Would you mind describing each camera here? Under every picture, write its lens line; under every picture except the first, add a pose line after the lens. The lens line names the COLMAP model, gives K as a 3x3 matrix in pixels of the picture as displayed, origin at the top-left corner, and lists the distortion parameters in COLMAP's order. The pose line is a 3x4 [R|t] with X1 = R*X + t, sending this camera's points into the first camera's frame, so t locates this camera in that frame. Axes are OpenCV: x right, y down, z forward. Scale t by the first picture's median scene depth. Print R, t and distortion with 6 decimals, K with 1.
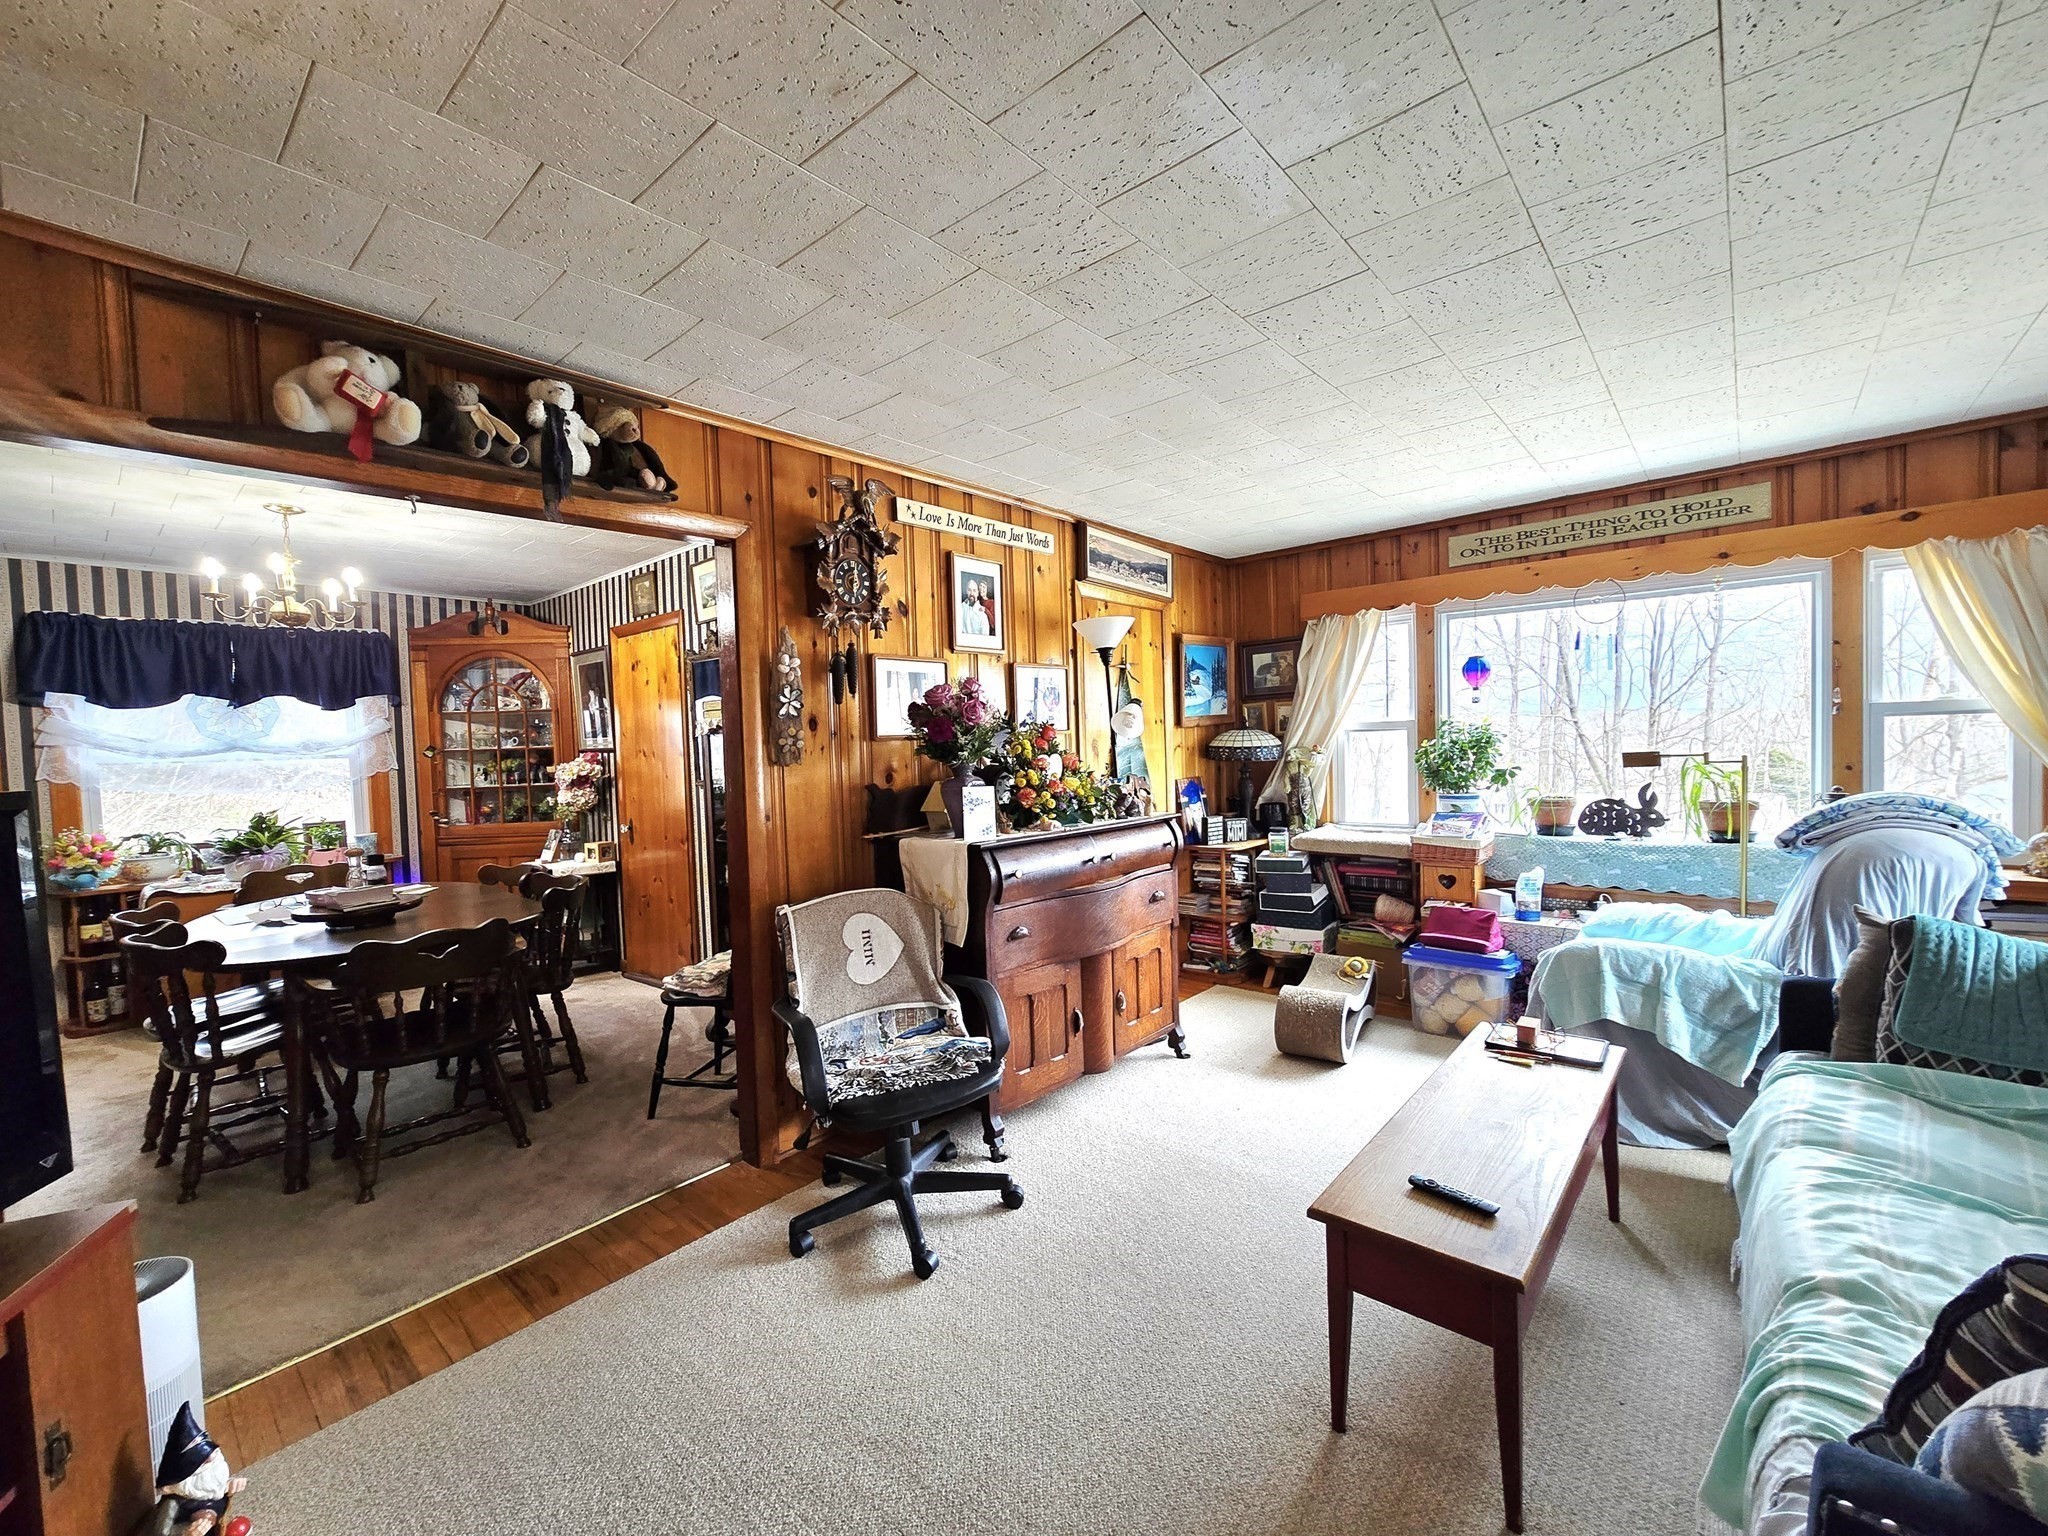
lens RADIAL K [[842.0, 0, 1020.4], [0, 842.0, 769.9], [0, 0, 1]] dist [-0.000410, 0.000825]
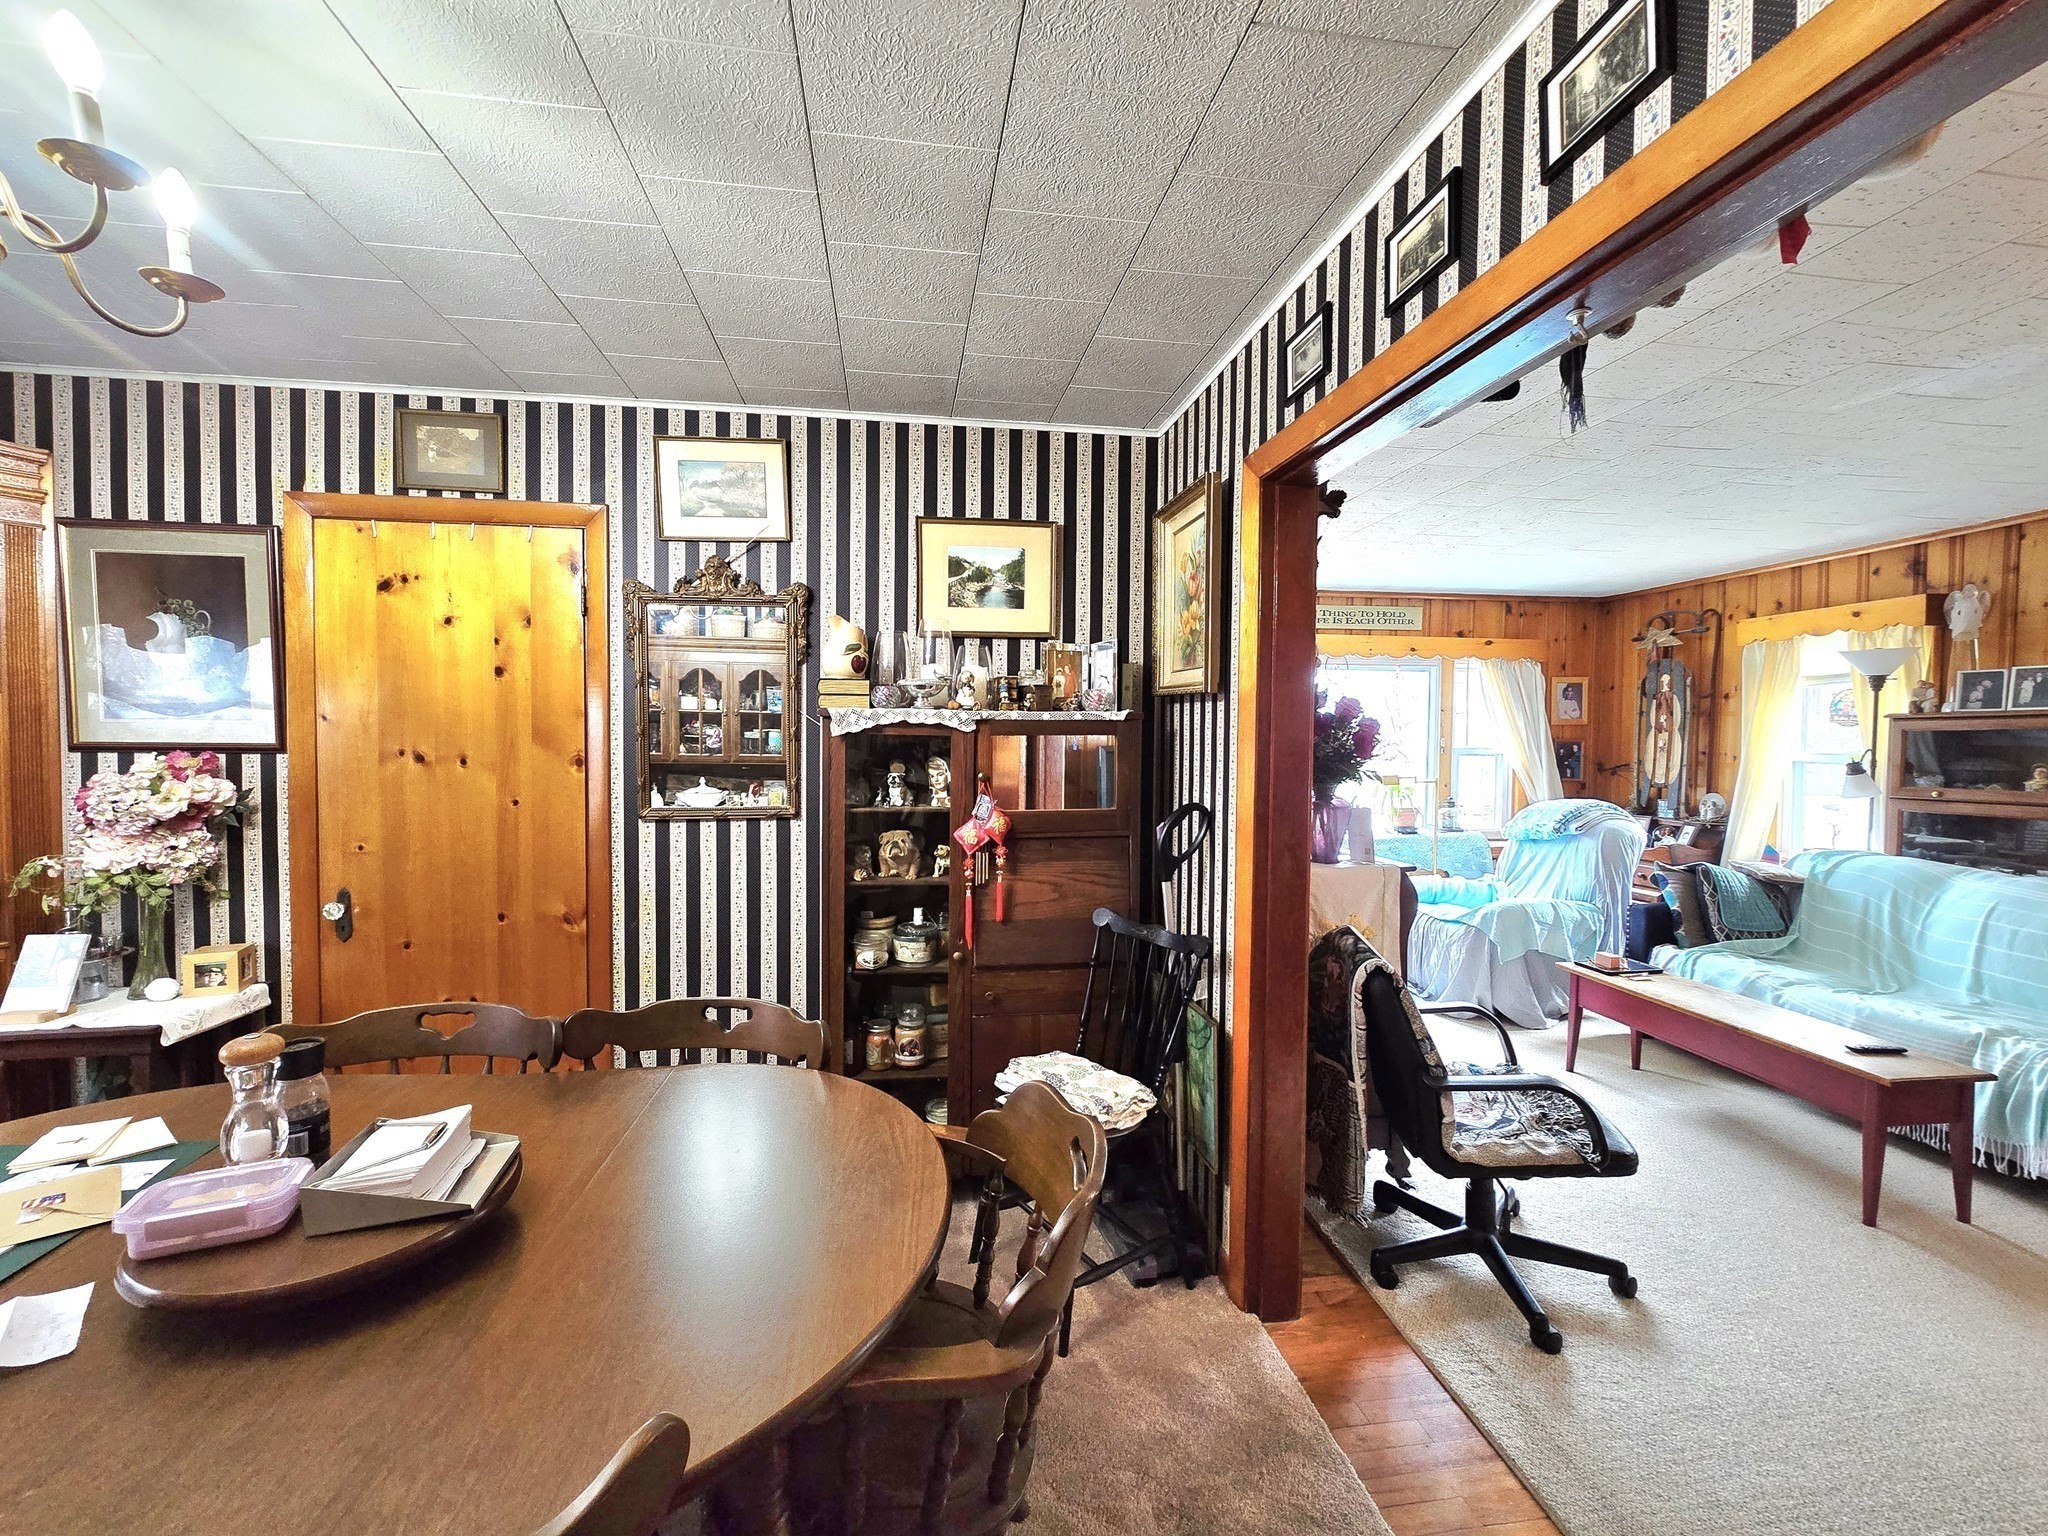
lens RADIAL K [[842.0, 0, 1018.2], [0, 842.0, 768.3], [0, 0, 1]] dist [-0.000410, 0.000825]
pose [[0.651382, 0.014578, 0.758610, -0.796966], [-0.000026, 0.999816, -0.019191, -0.004243], [-0.758750, 0.012481, 0.651263, 0.522964]]
